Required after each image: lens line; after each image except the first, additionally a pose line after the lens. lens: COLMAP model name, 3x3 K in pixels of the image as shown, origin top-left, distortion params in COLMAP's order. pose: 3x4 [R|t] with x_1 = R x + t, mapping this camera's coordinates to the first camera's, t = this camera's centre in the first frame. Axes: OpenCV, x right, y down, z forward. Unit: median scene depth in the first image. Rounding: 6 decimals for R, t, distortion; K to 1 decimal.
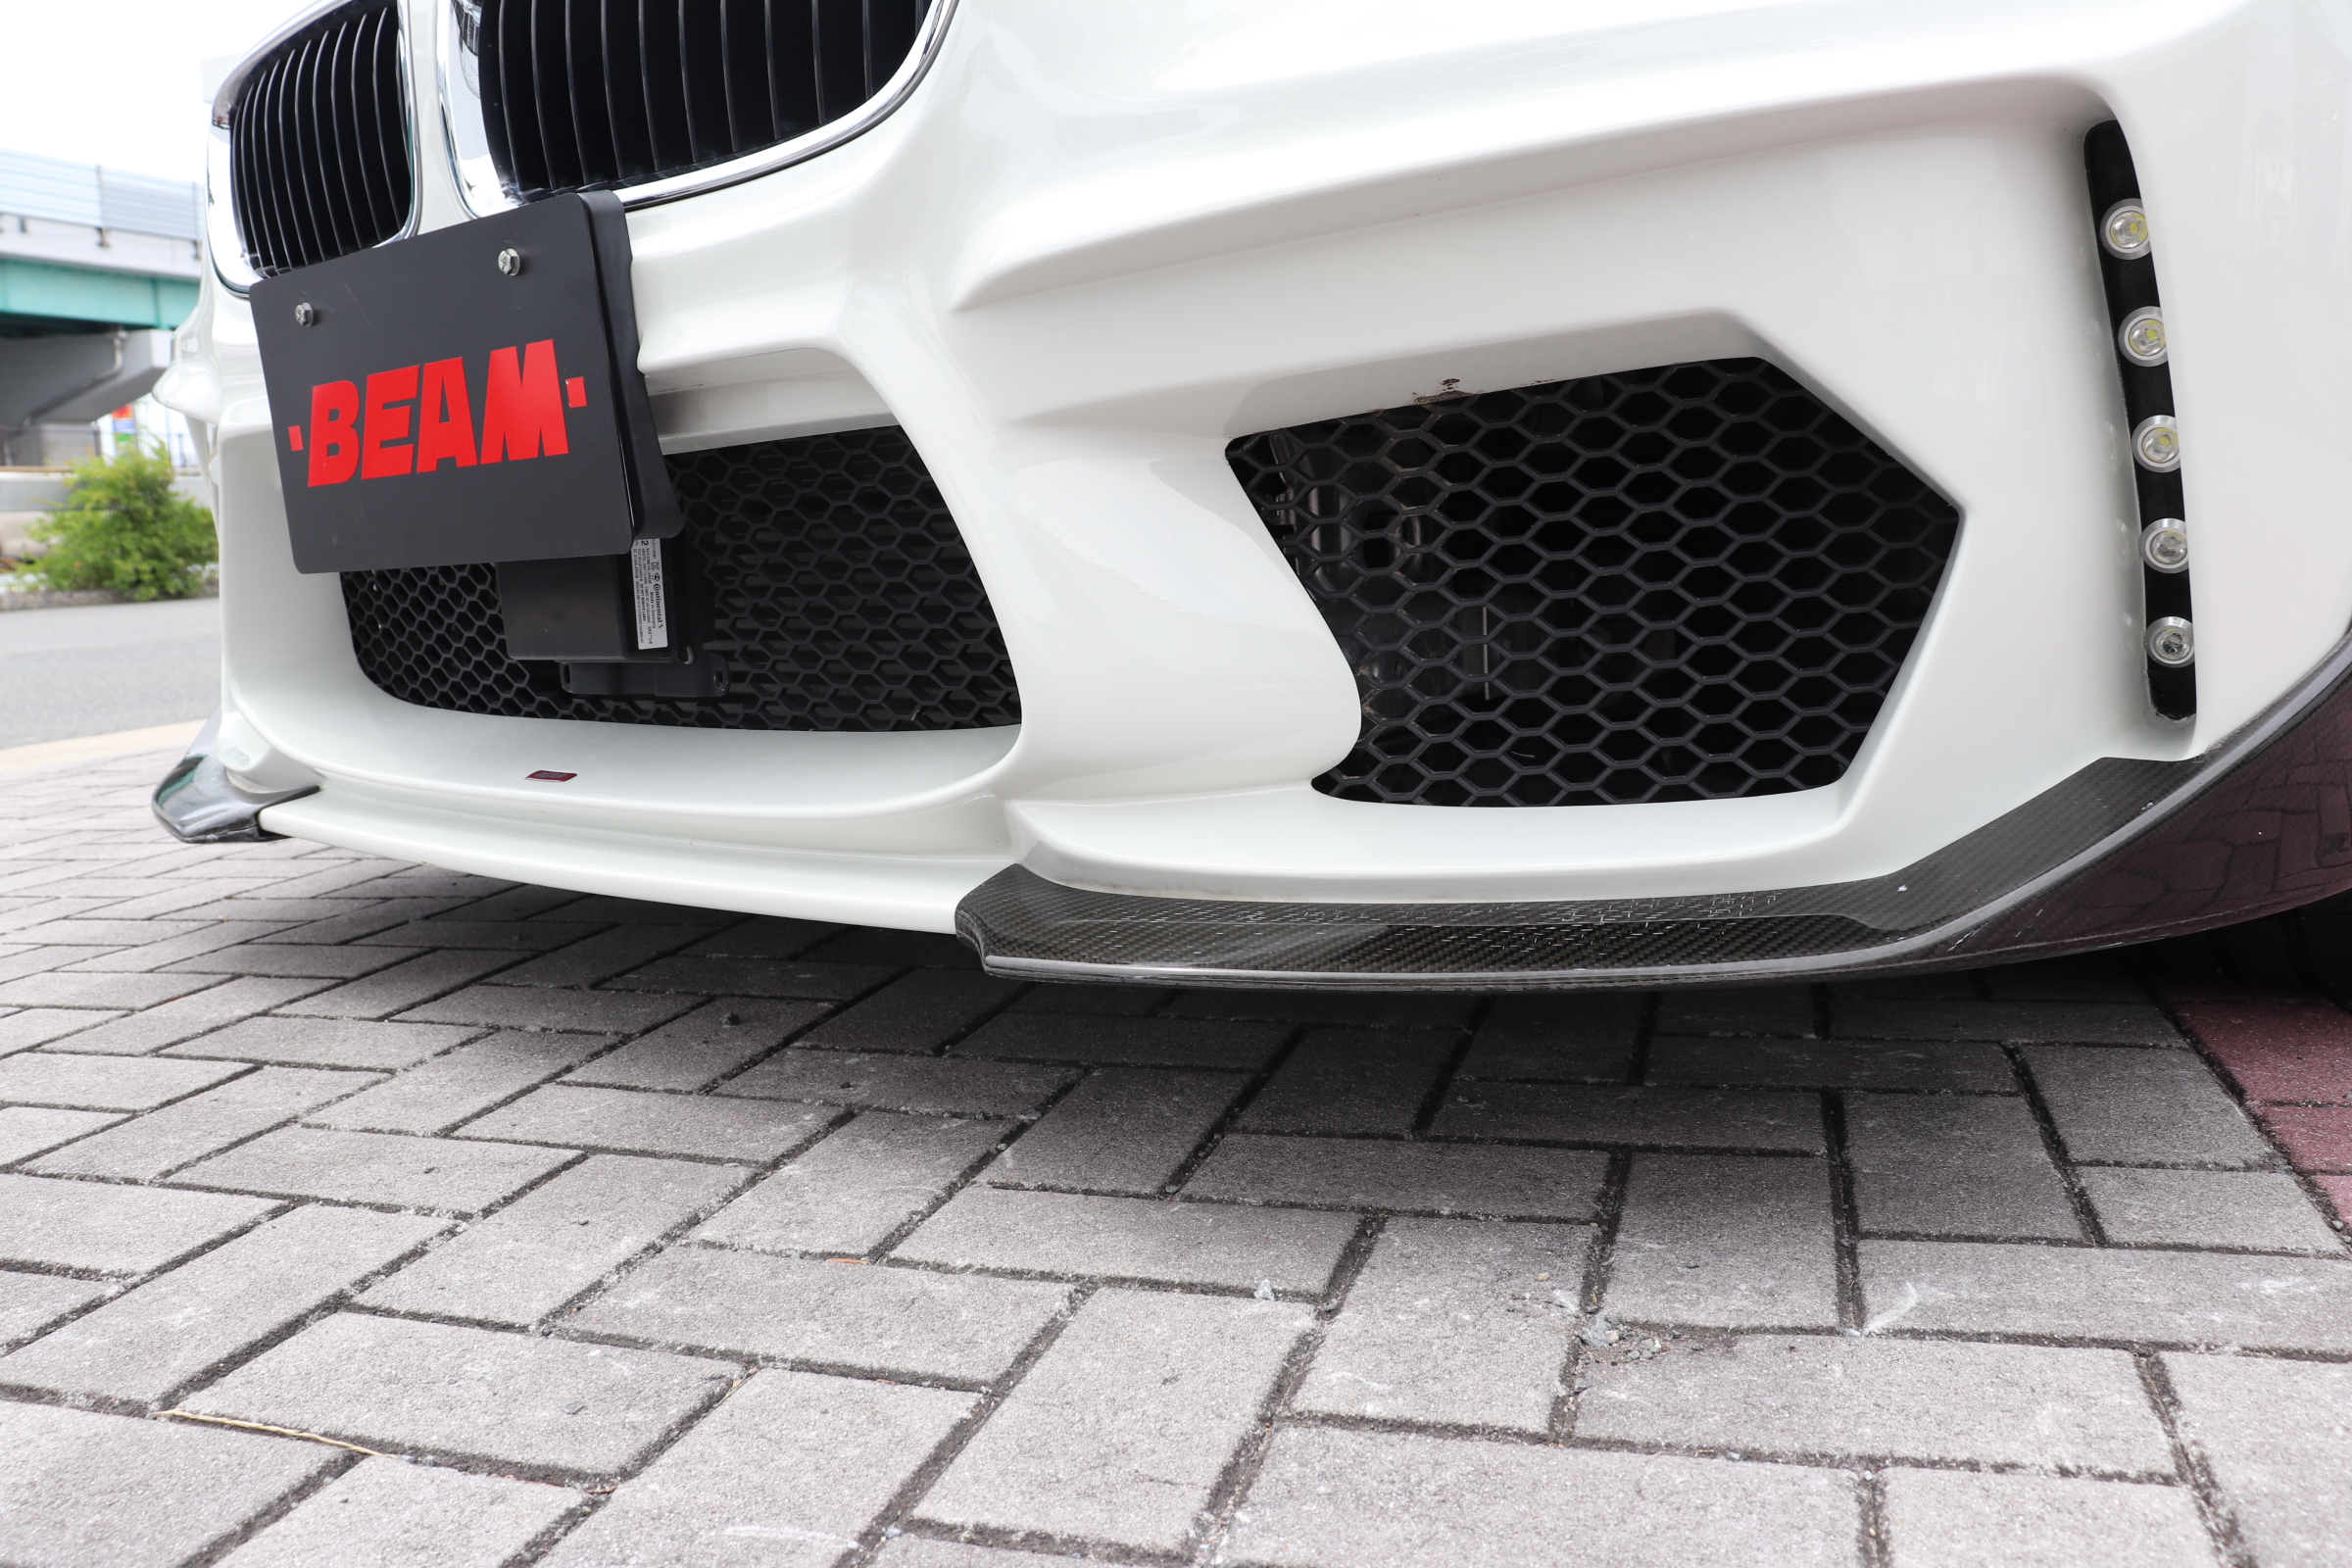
lens RADIAL K [[1910.3, 0, 1176.0], [0, 1910.3, 784.0], [0, 0, 1]] dist [-0.166186, 0.146839]
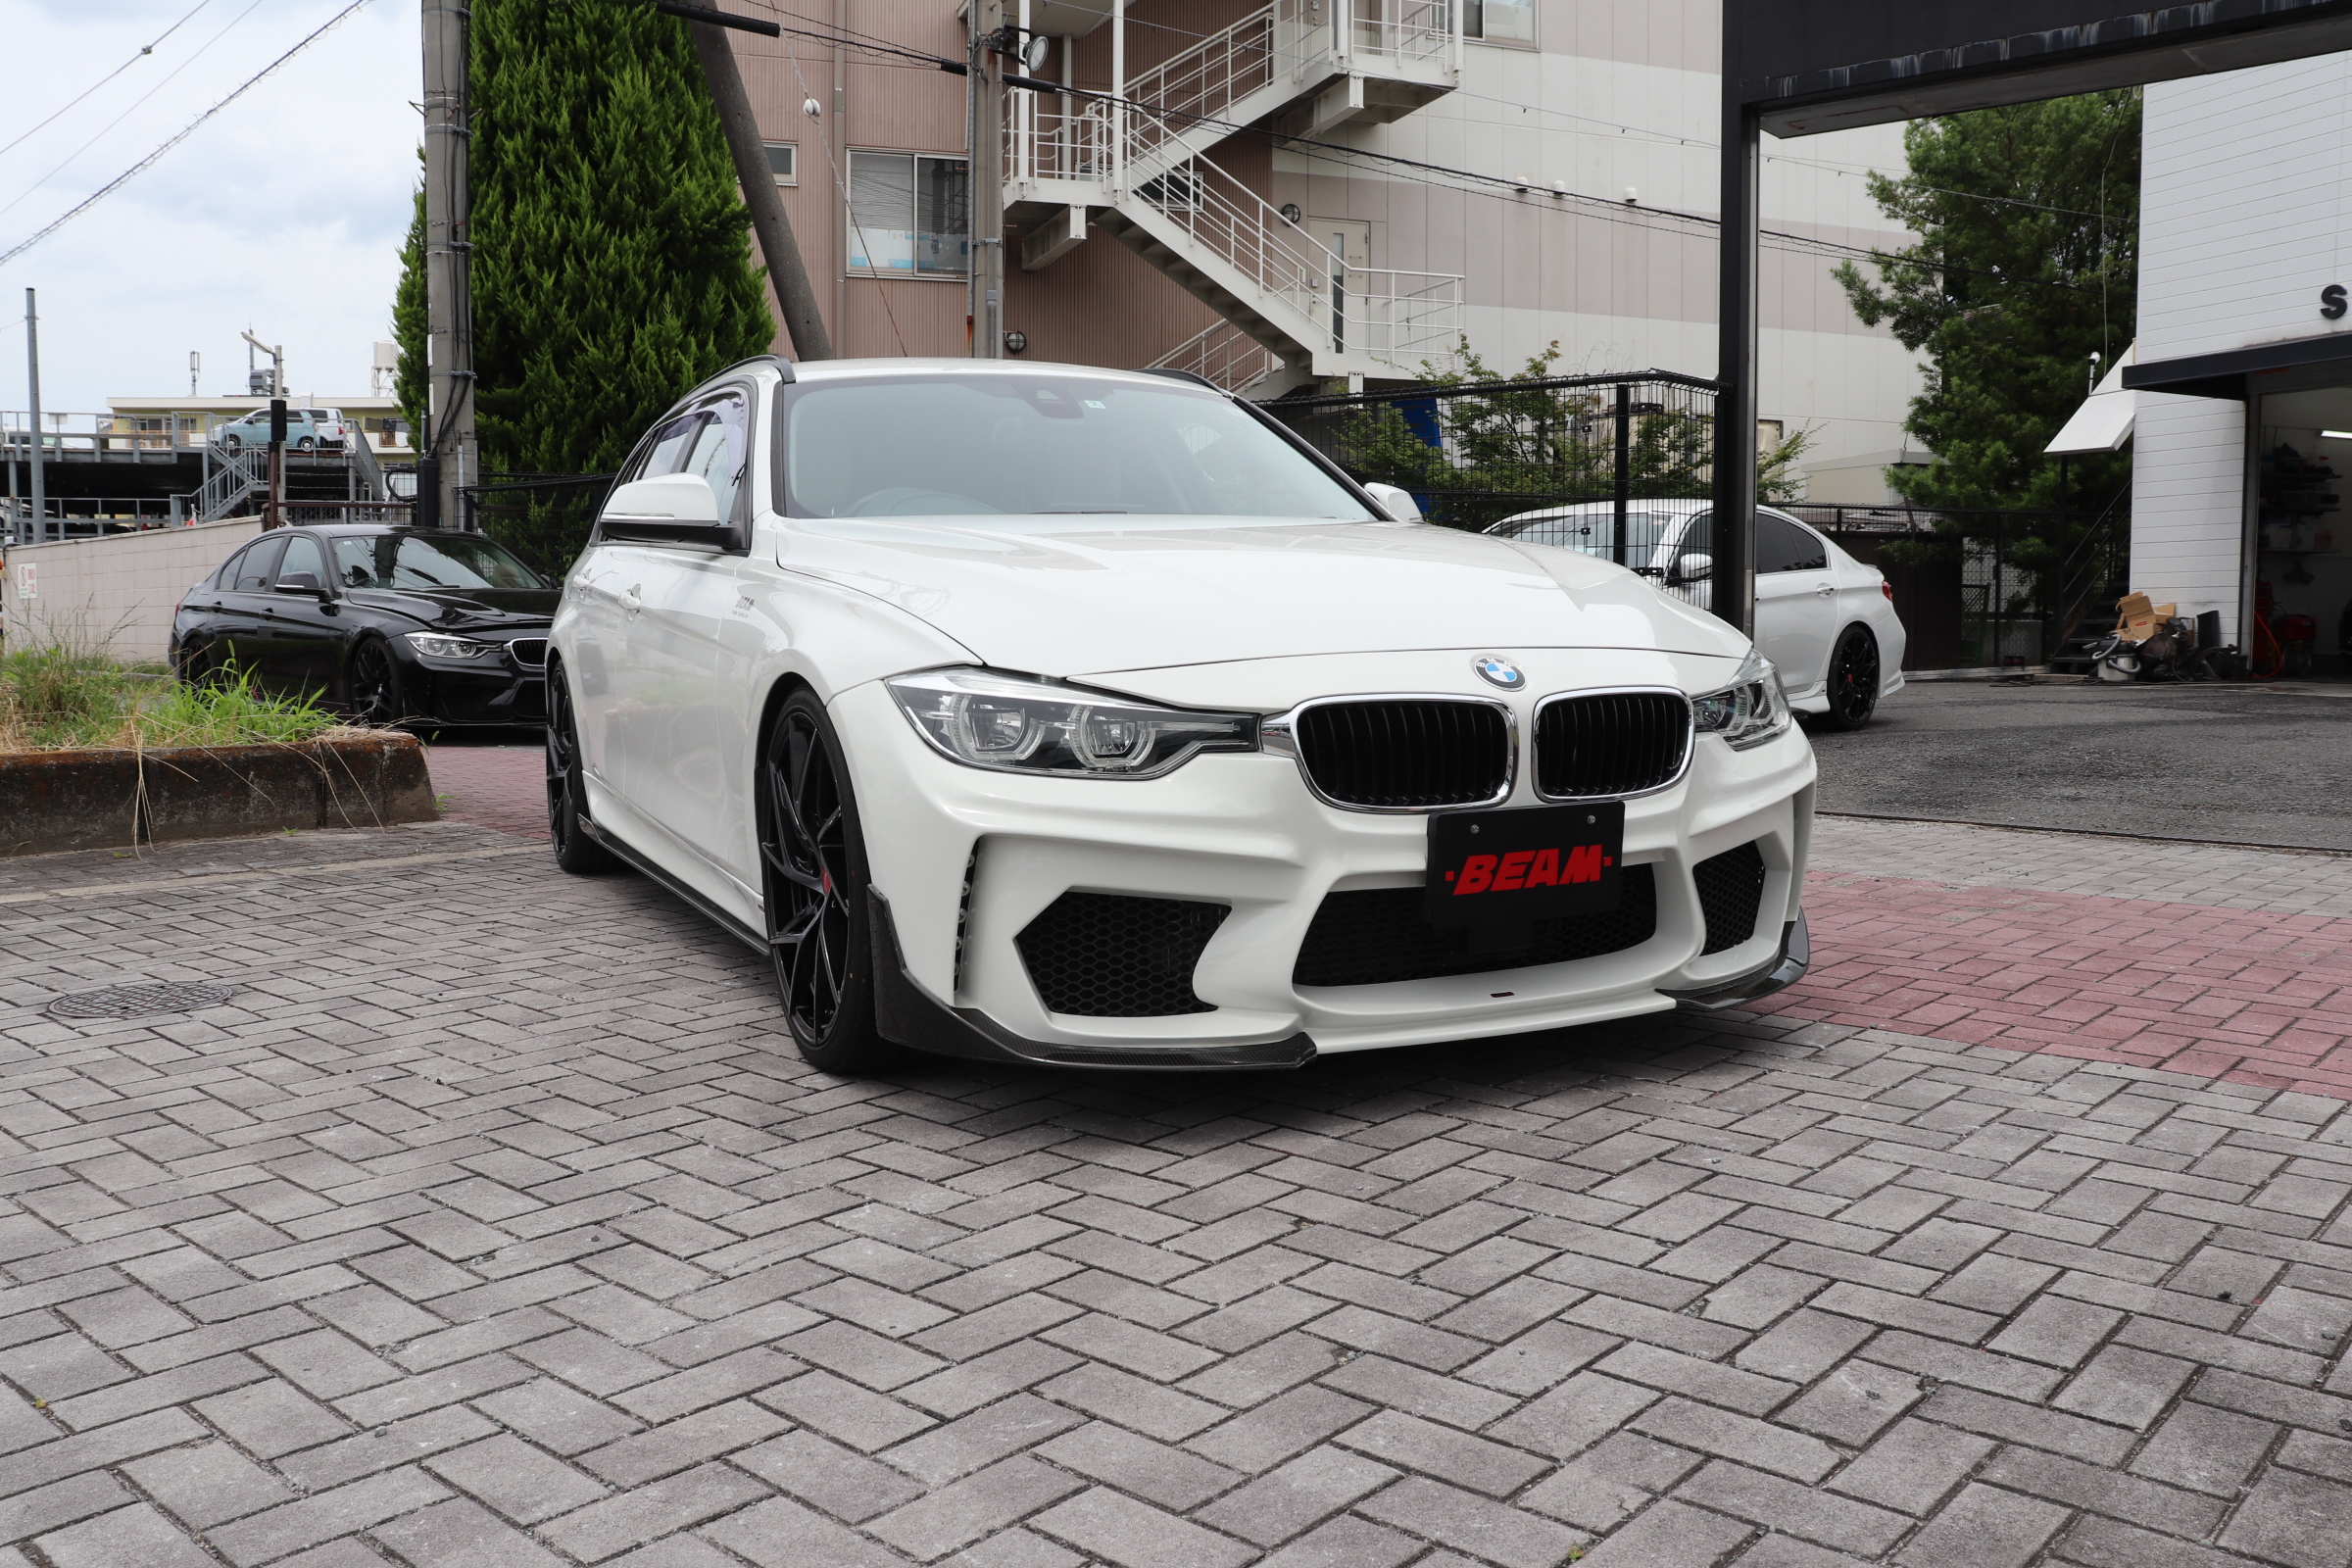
lens RADIAL K [[1931.0, 0, 1148.7], [0, 1931.0, 792.5], [0, 0, 1]] dist [-0.164111, 0.153661]
pose [[0.449938, -0.050098, 0.891654, -3.521797], [0.113893, 0.993492, -0.001652, -0.405748], [-0.885768, 0.102297, 0.452715, 0.210029]]
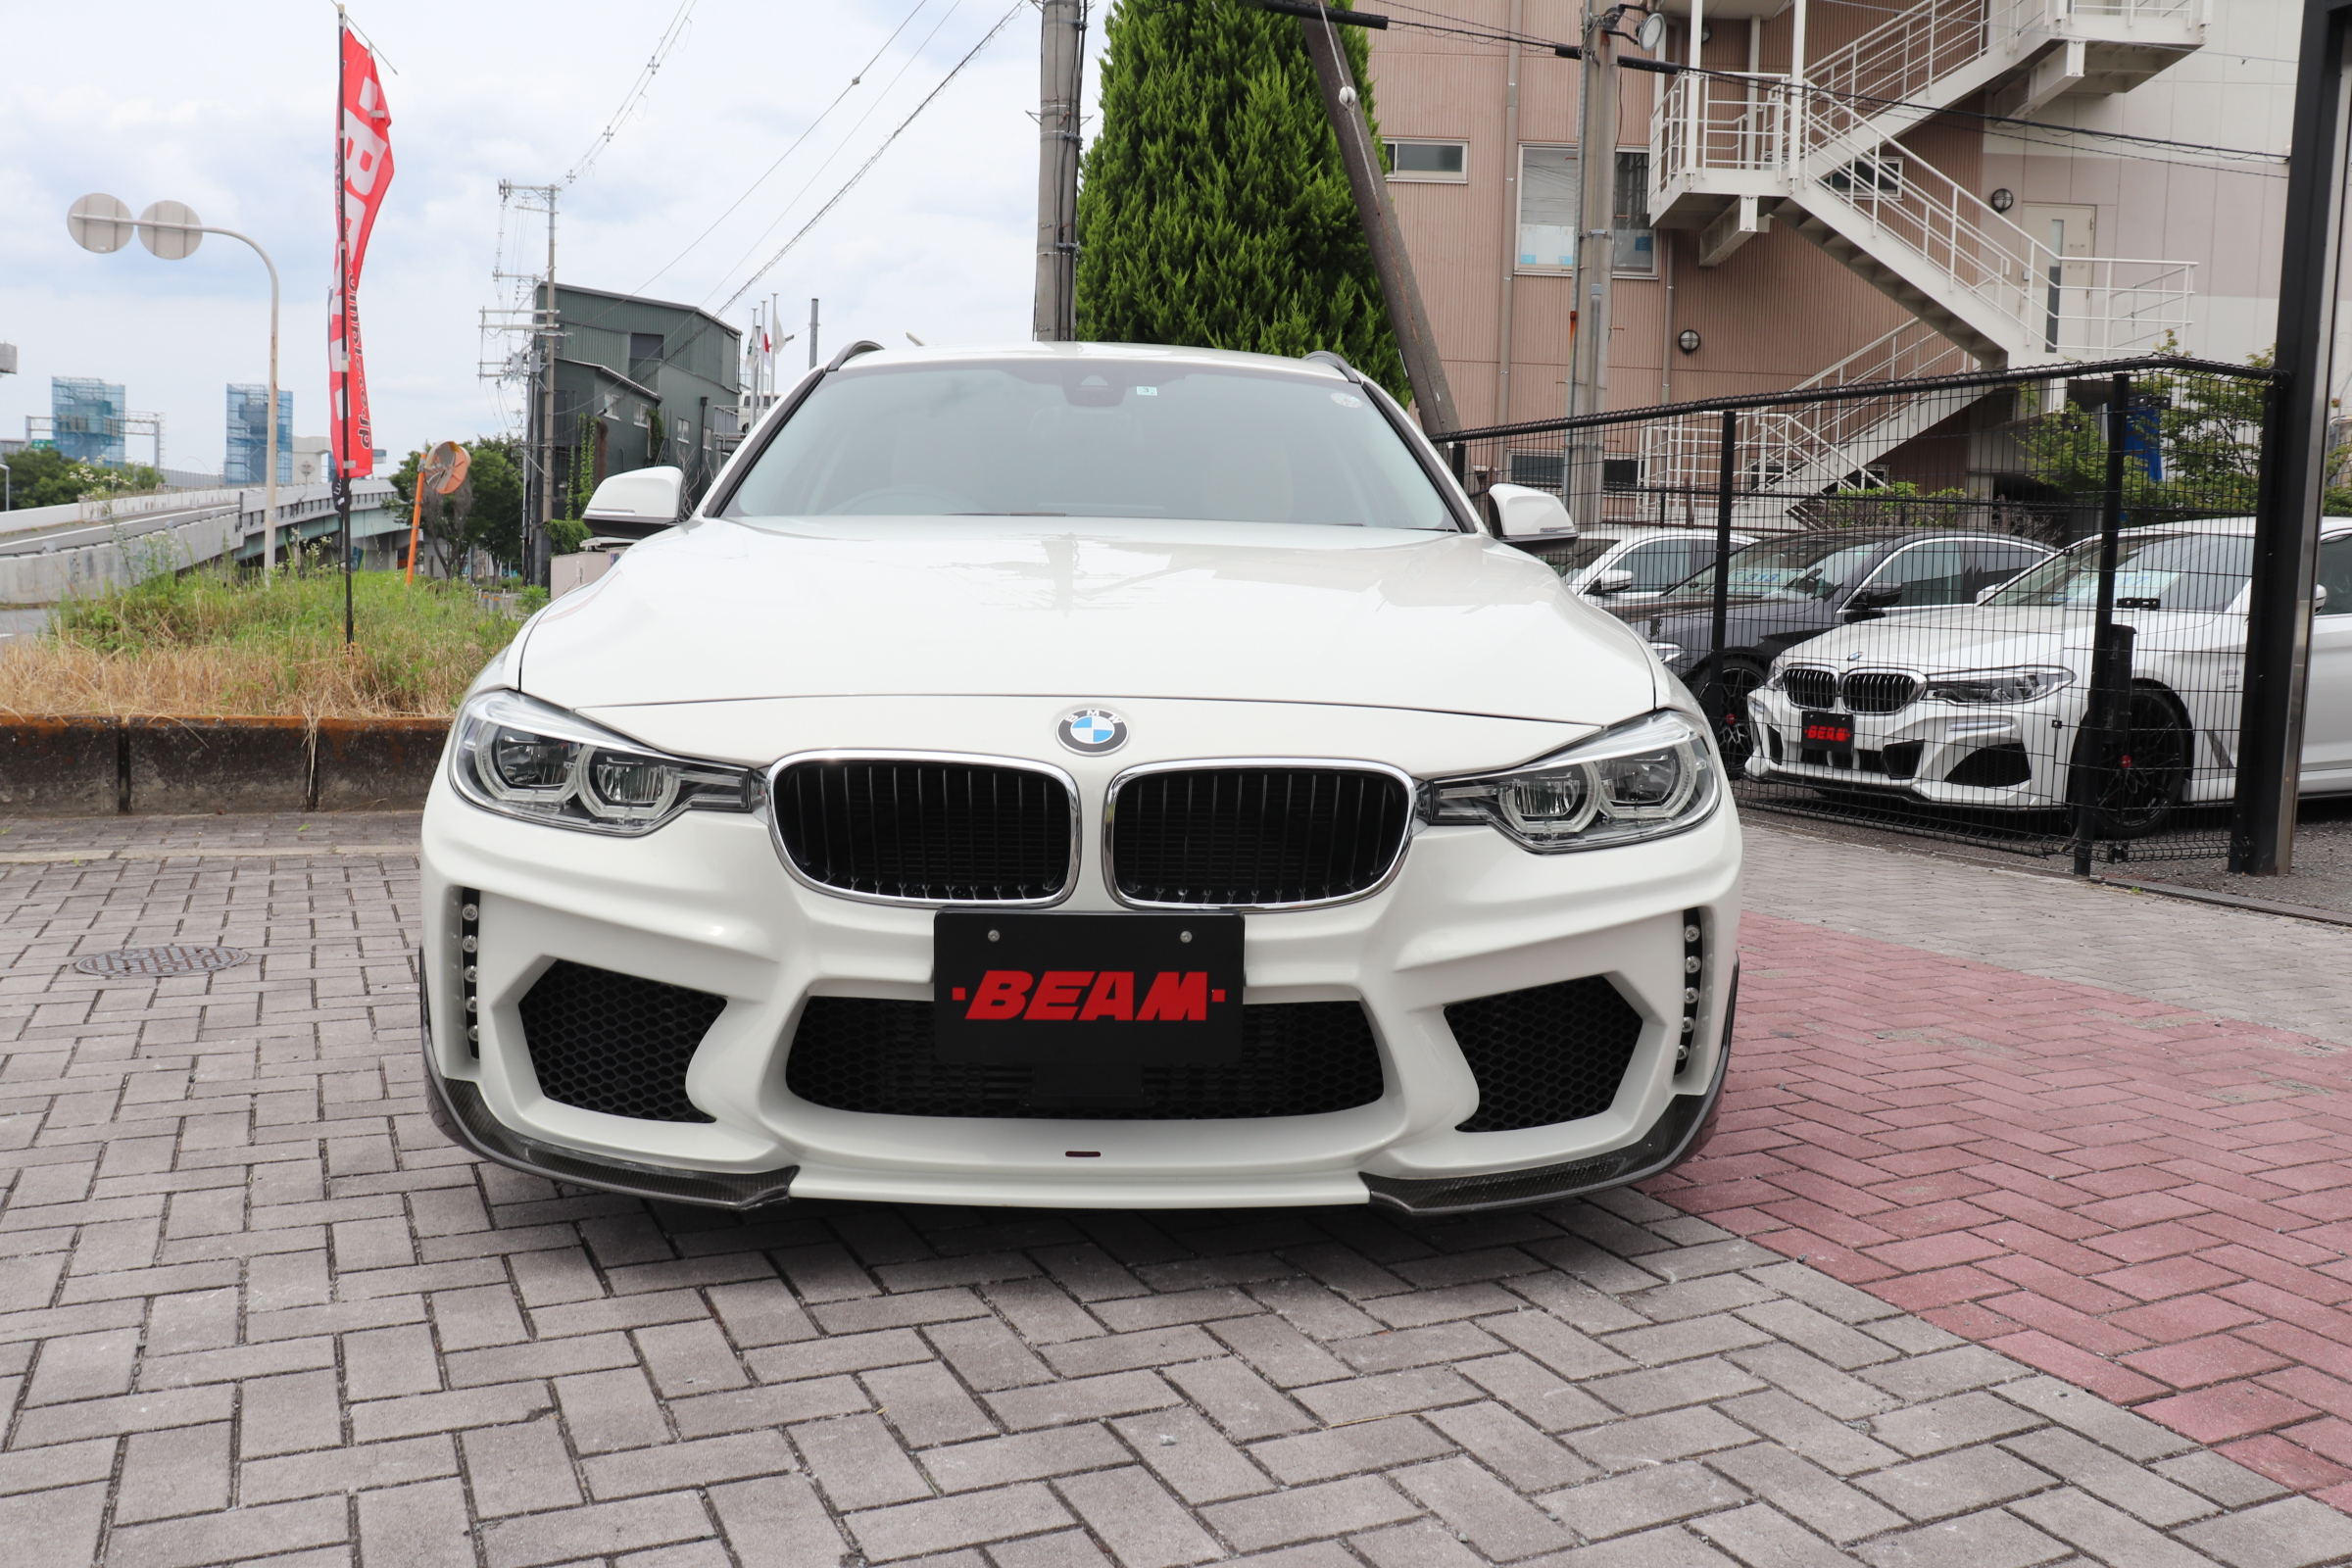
lens RADIAL K [[1910.3, 0, 1176.0], [0, 1910.3, 784.0], [0, 0, 1]] dist [-0.166186, 0.146839]
pose [[0.754608, -0.004802, 0.656158, -1.891511], [0.036574, 0.998727, -0.034752, -0.388616], [-0.655156, 0.050222, 0.753823, -0.749059]]
